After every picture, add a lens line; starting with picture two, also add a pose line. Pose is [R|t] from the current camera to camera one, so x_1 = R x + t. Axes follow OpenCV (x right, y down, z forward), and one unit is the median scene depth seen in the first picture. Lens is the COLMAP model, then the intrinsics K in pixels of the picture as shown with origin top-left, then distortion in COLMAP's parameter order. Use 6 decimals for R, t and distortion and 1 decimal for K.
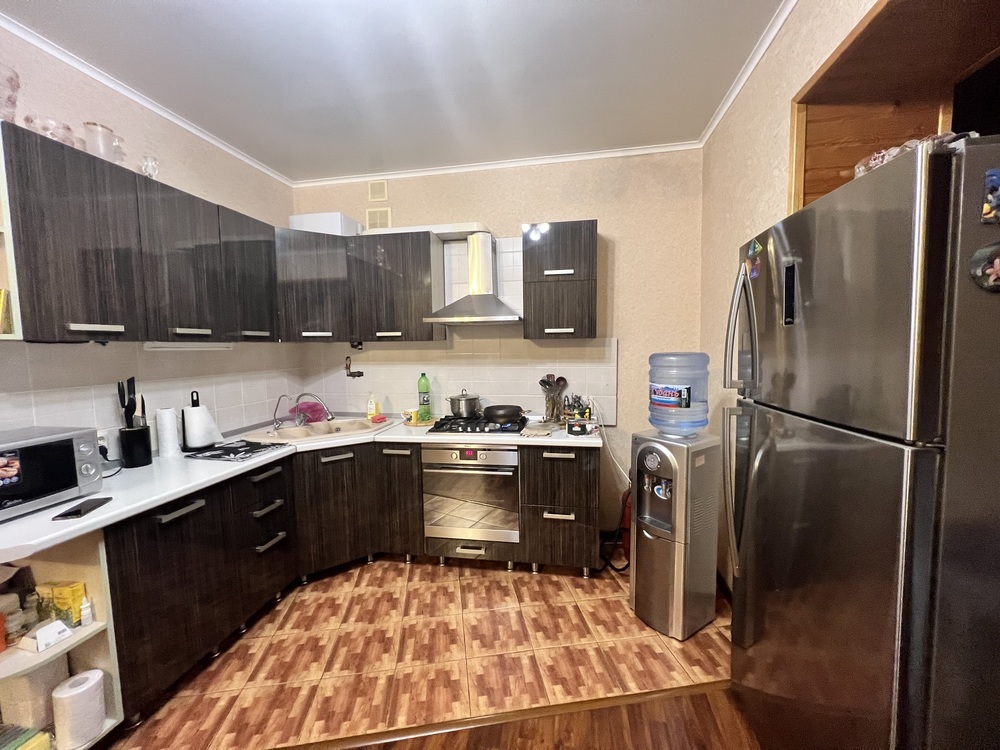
lens RADIAL K [[397.1, 0, 500.0], [0, 397.1, 373.3], [0, 0, 1]] dist [-0.003930, 0.000164]
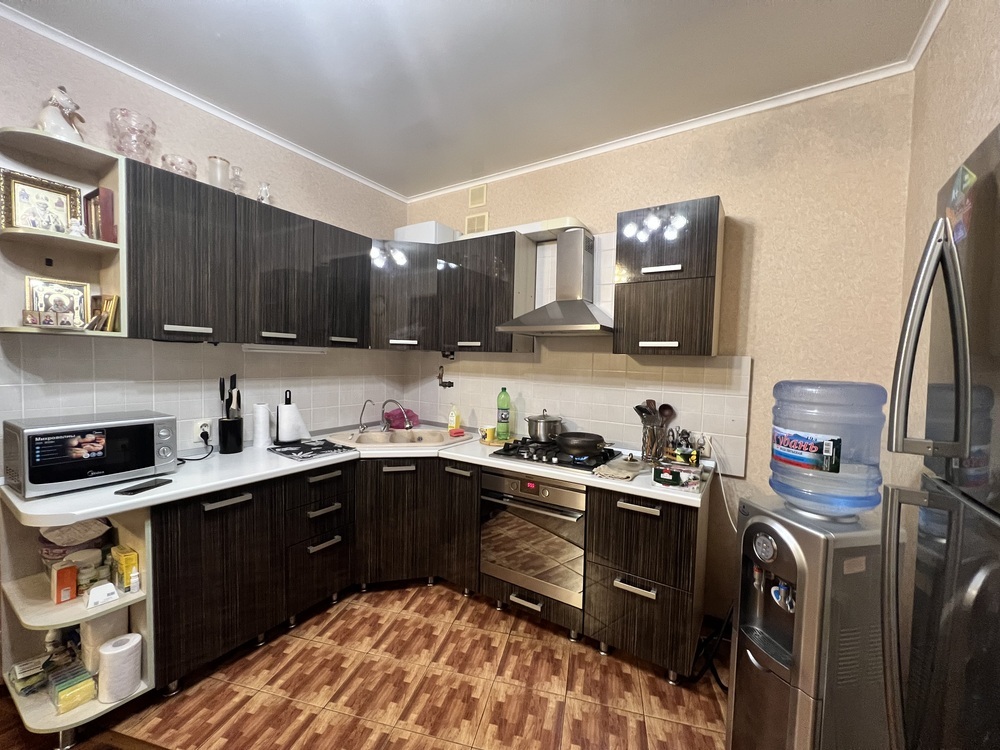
lens RADIAL K [[397.1, 0, 502.4], [0, 397.1, 375.0], [0, 0, 1]] dist [-0.003930, 0.000164]
pose [[0.924229, 0.053522, -0.378070, 0.194943], [-0.066339, 0.997577, -0.020948, -0.013772], [0.376032, 0.044442, 0.925540, 0.208154]]
